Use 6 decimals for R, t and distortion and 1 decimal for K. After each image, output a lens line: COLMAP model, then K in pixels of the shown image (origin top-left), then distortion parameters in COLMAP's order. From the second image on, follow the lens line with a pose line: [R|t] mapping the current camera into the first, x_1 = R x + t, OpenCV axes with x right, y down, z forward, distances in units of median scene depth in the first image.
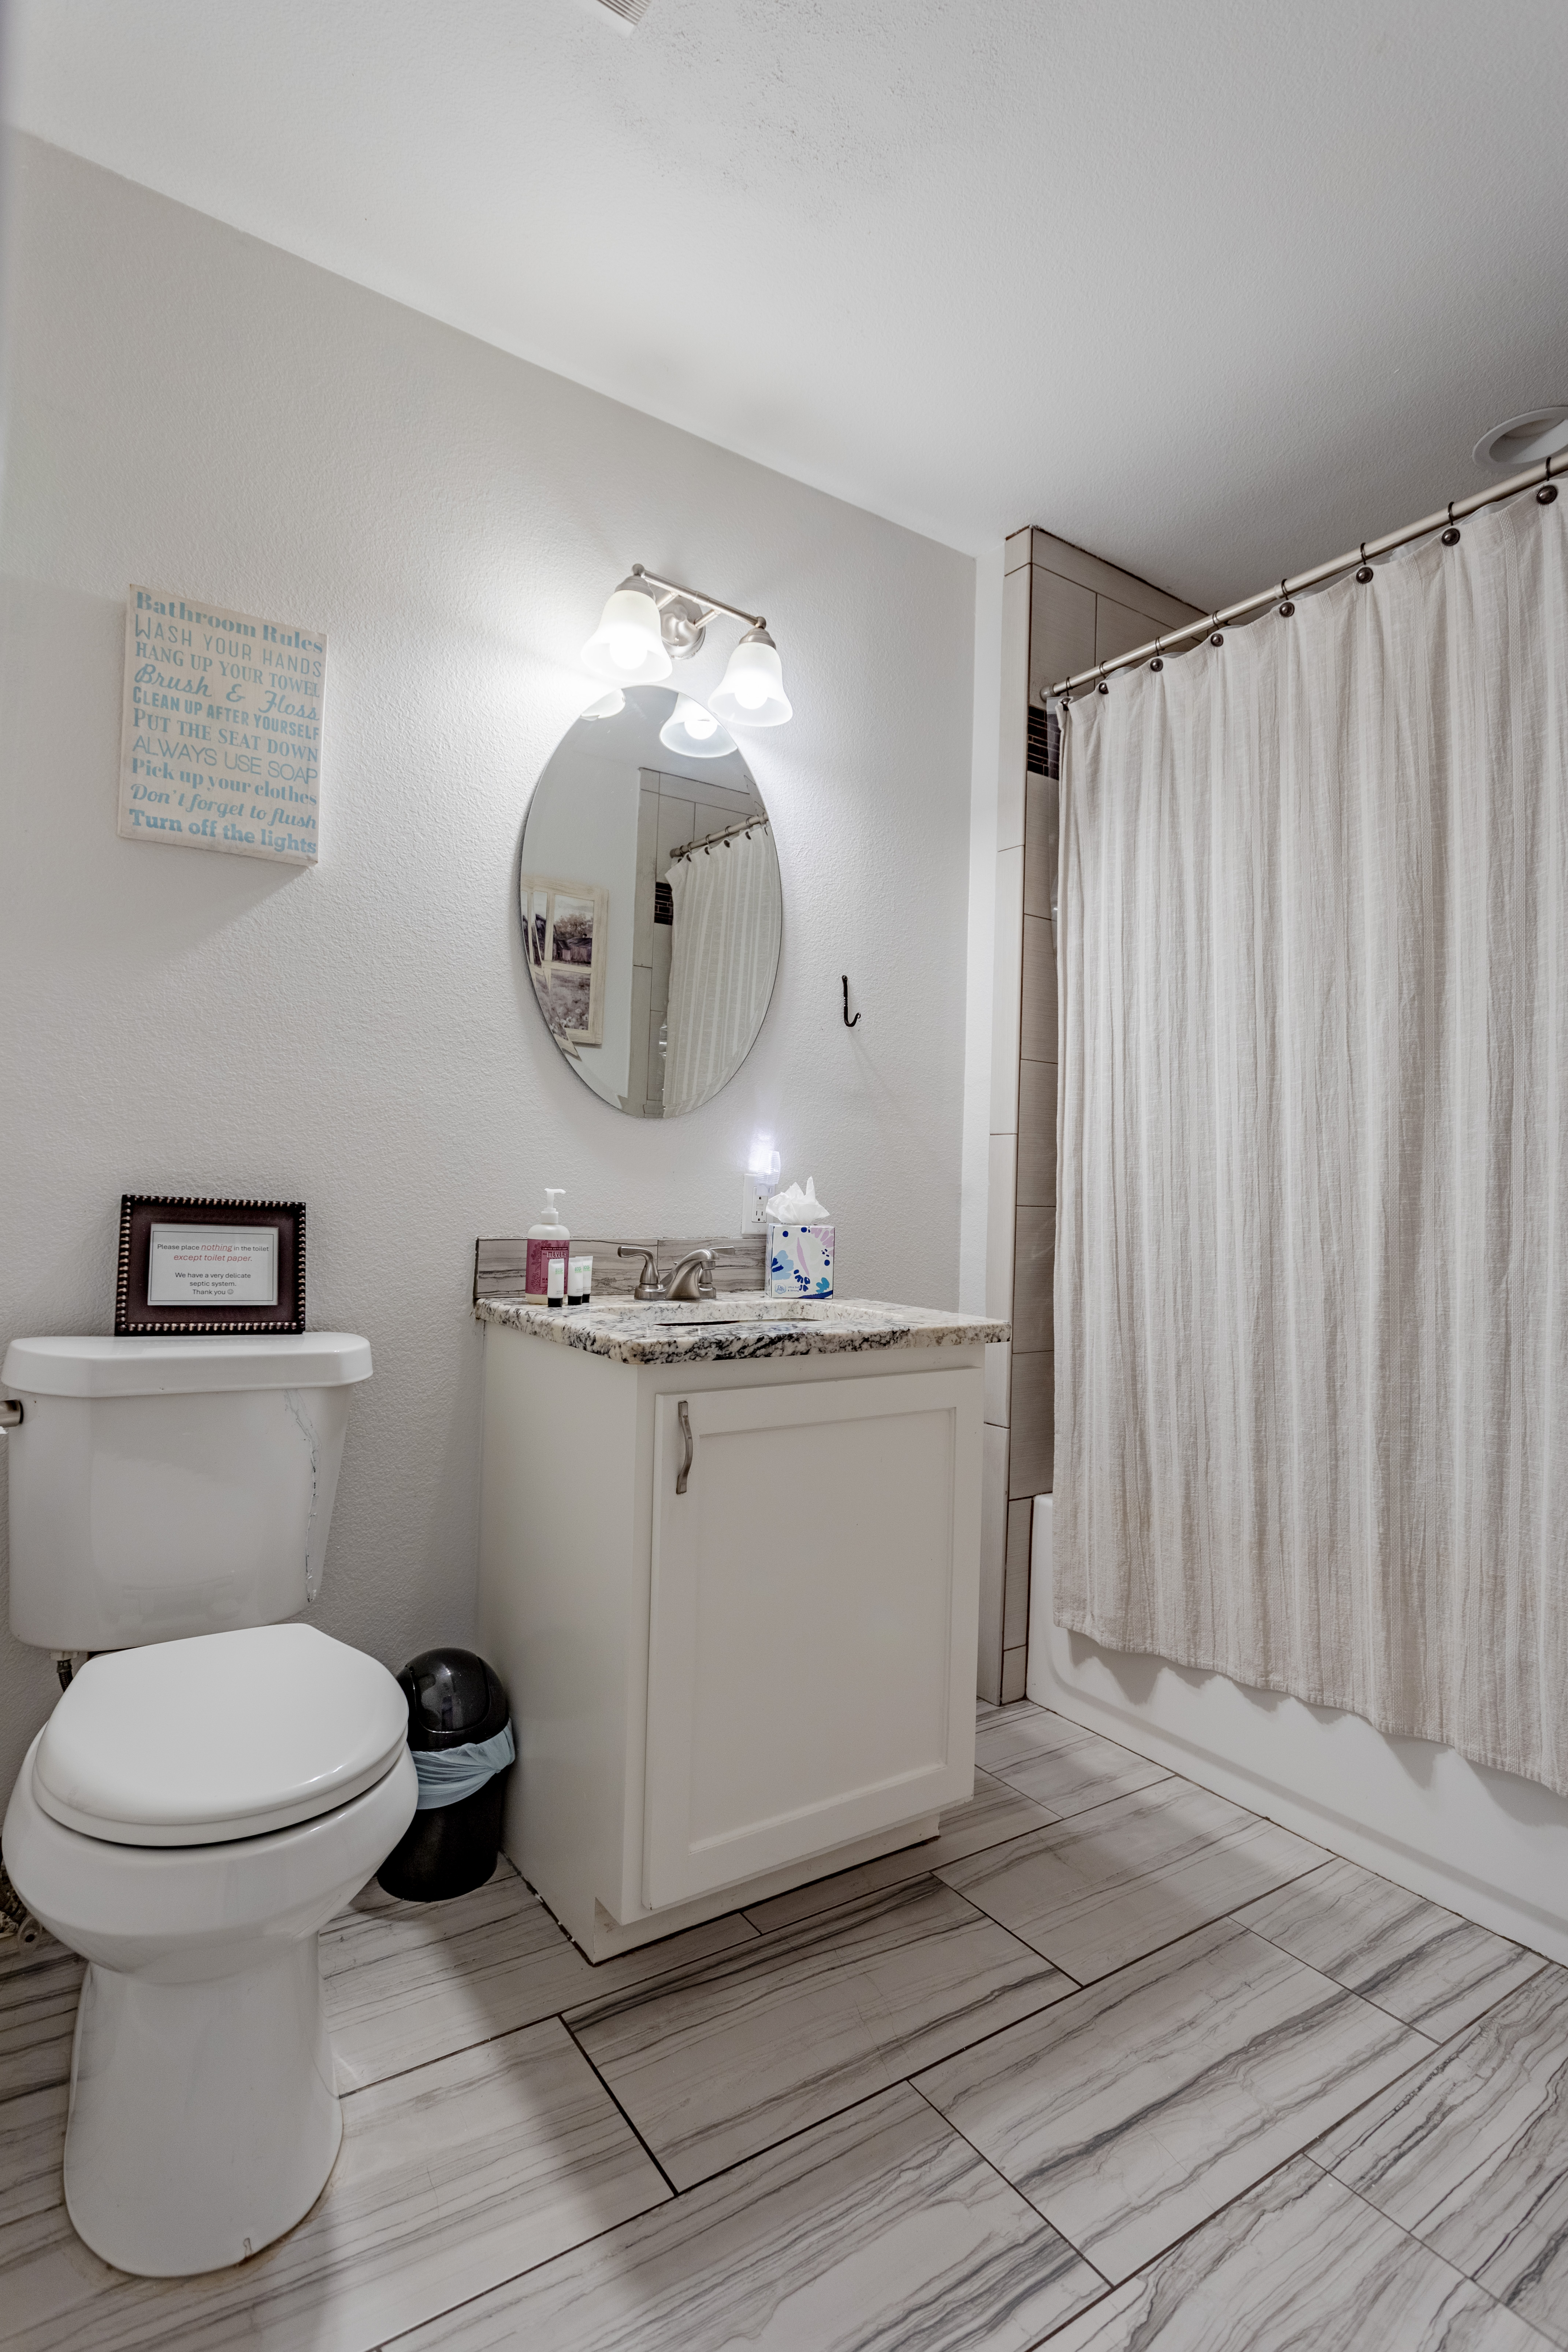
lens RADIAL K [[1165.0, 0, 761.8], [0, 1165.0, 1167.9], [0, 0, 1]] dist [-0.019533, 0.005949]
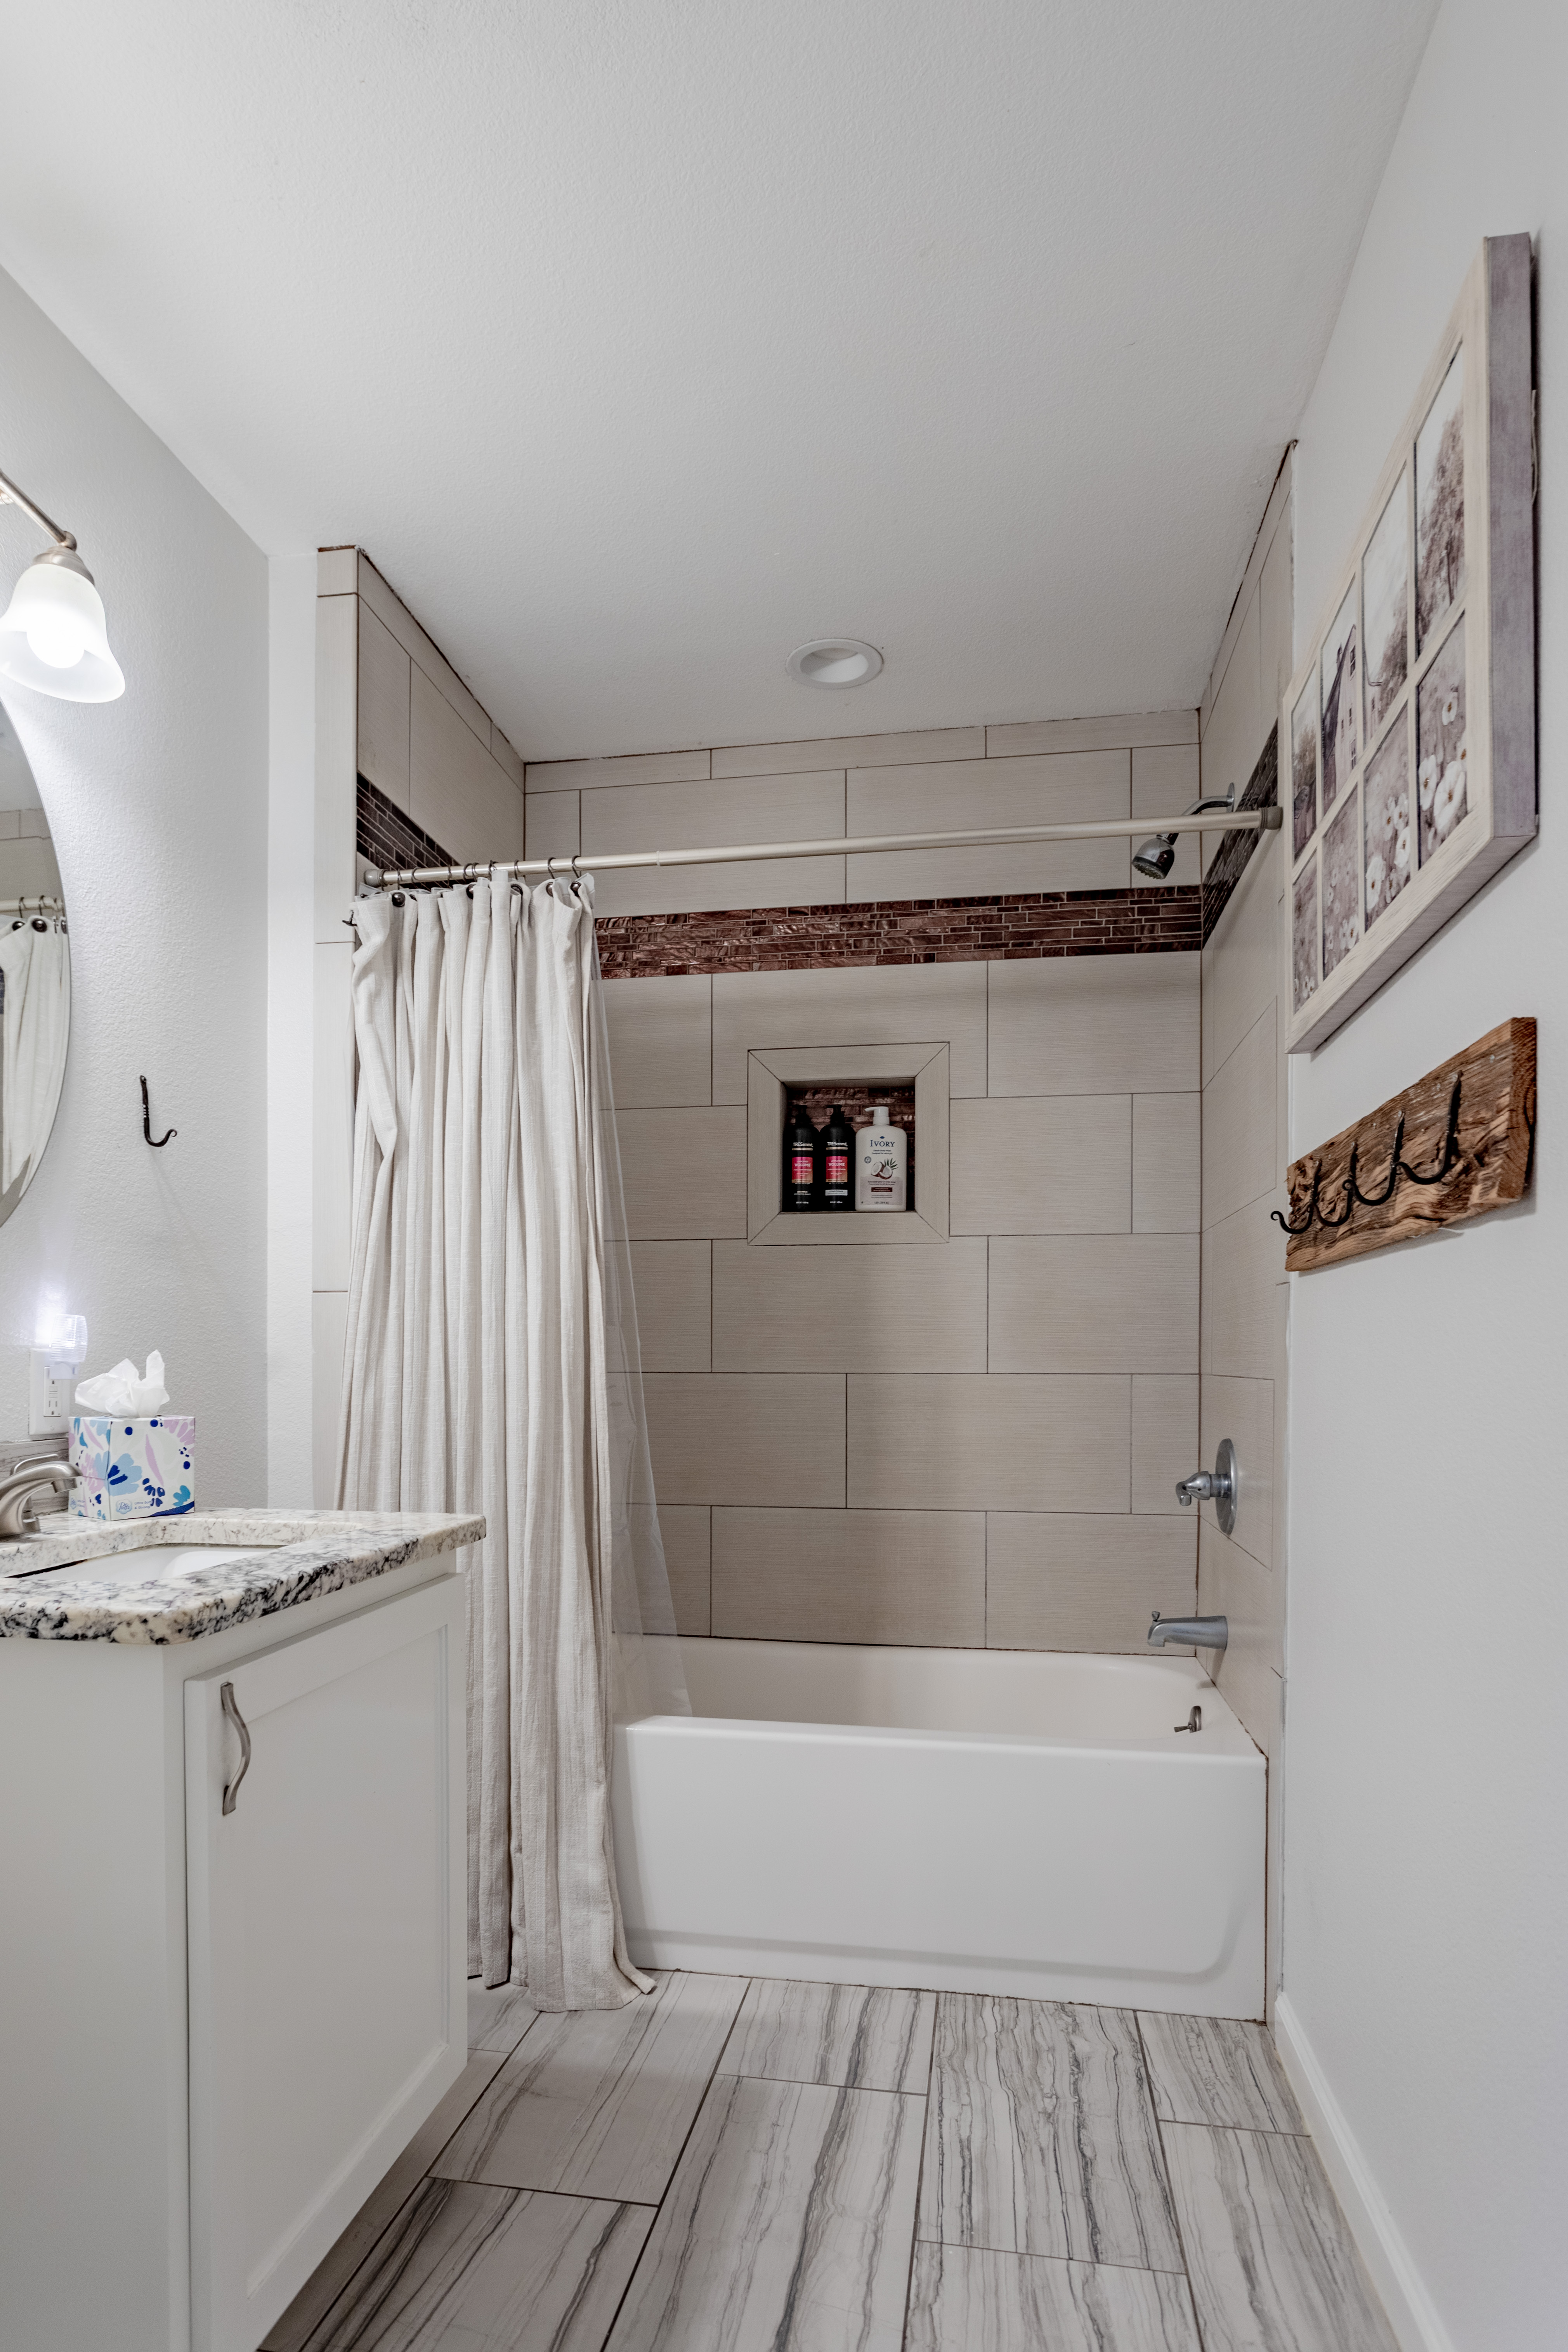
lens RADIAL K [[1272.0, 0, 752.6], [0, 1272.0, 1383.8], [0, 0, 1]] dist [-0.004001, -0.000893]
pose [[0.700605, -0.045910, 0.712071, -0.361365], [0.008183, 0.998379, 0.056318, -0.018671], [-0.713502, -0.033630, 0.699845, 0.232537]]
